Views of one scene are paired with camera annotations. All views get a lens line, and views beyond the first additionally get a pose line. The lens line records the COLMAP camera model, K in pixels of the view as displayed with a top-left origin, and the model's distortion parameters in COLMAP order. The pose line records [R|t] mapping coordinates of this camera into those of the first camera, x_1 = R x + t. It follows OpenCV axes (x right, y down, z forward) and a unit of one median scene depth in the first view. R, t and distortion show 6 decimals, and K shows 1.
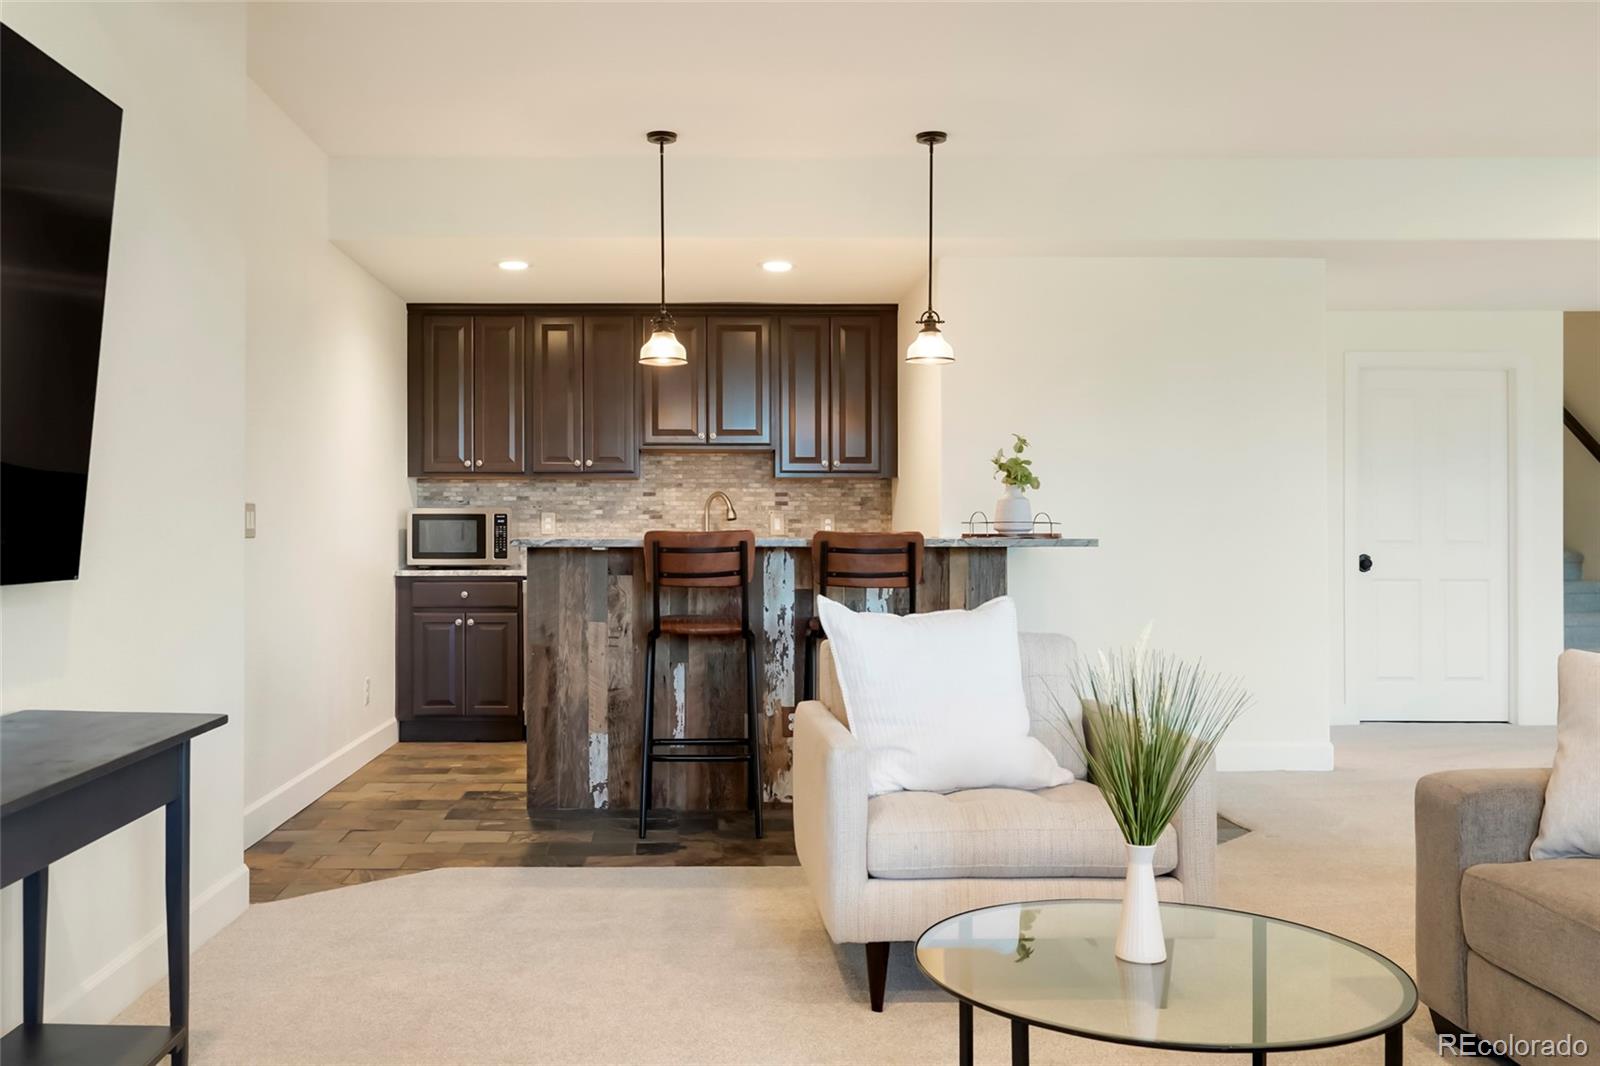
lens RADIAL K [[1419.2, 0, 800.0], [0, 1419.2, 533.0], [0, 0, 1]] dist [-0.003816, -0.000999]
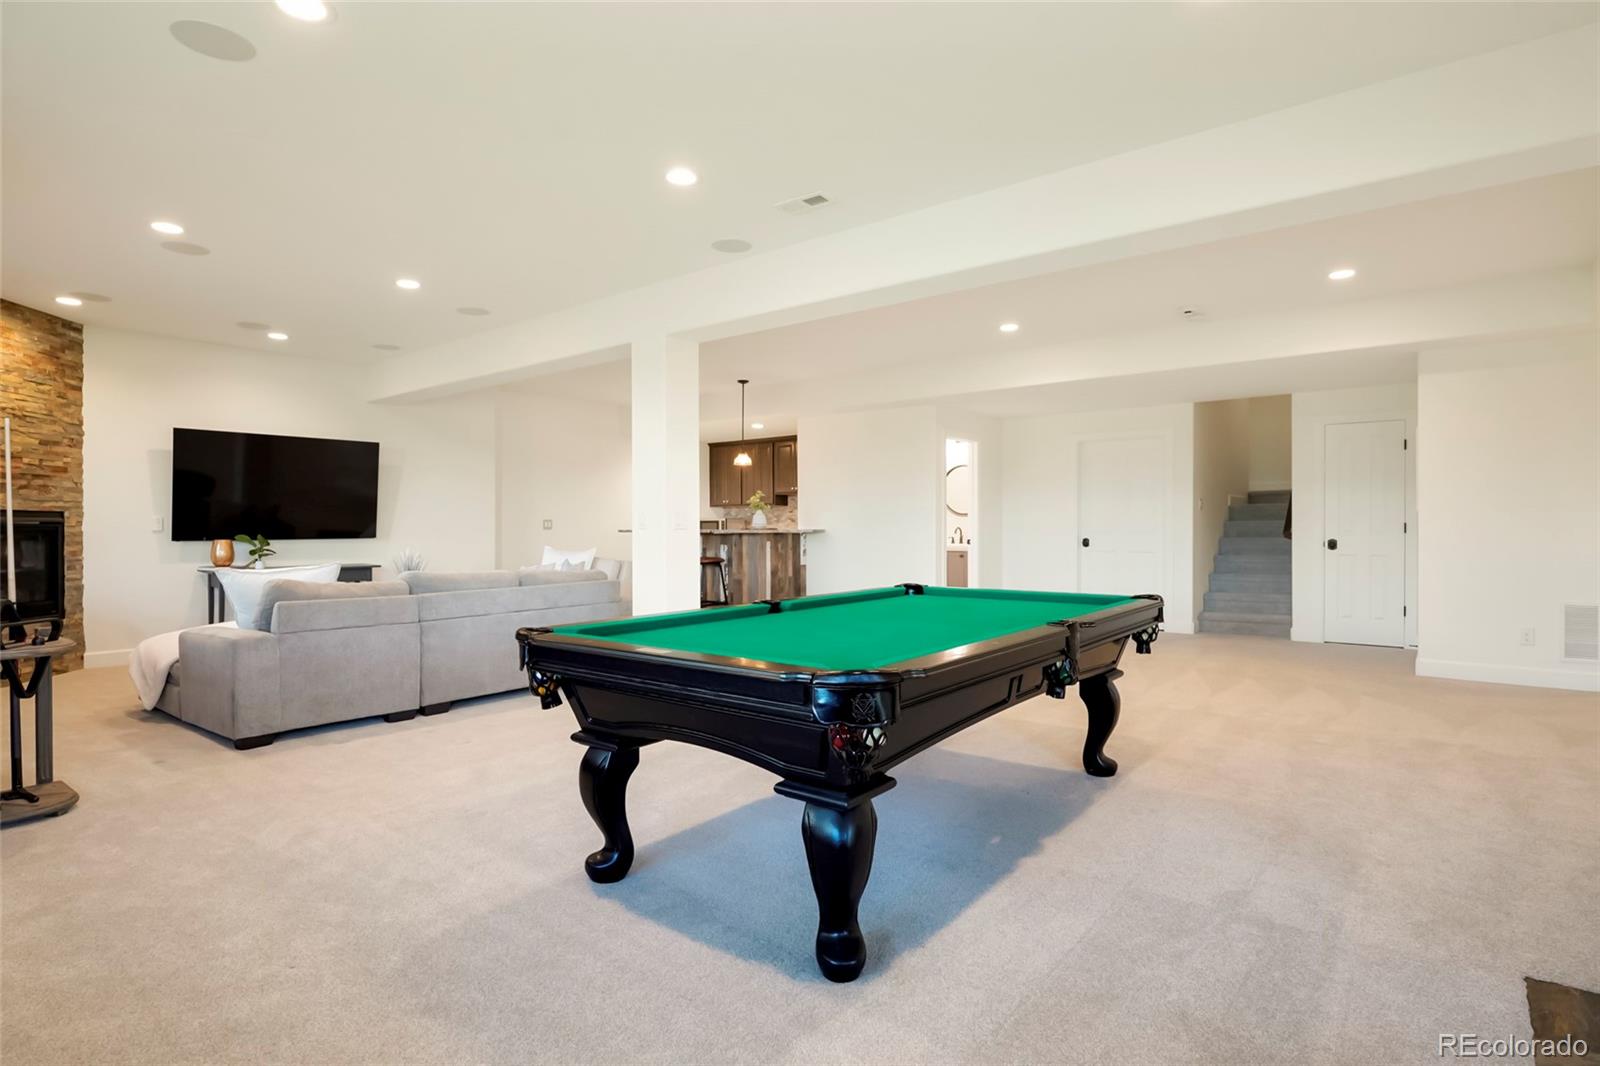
lens RADIAL K [[819.9, 0, 800.0], [0, 819.9, 533.0], [0, 0, 1]] dist [0.000072, -0.000052]
pose [[0.744044, -0.001645, -0.668128, 1.053858], [0.003479, 0.999993, 0.001412, 0.007242], [0.668121, -0.003375, 0.744045, -0.076117]]
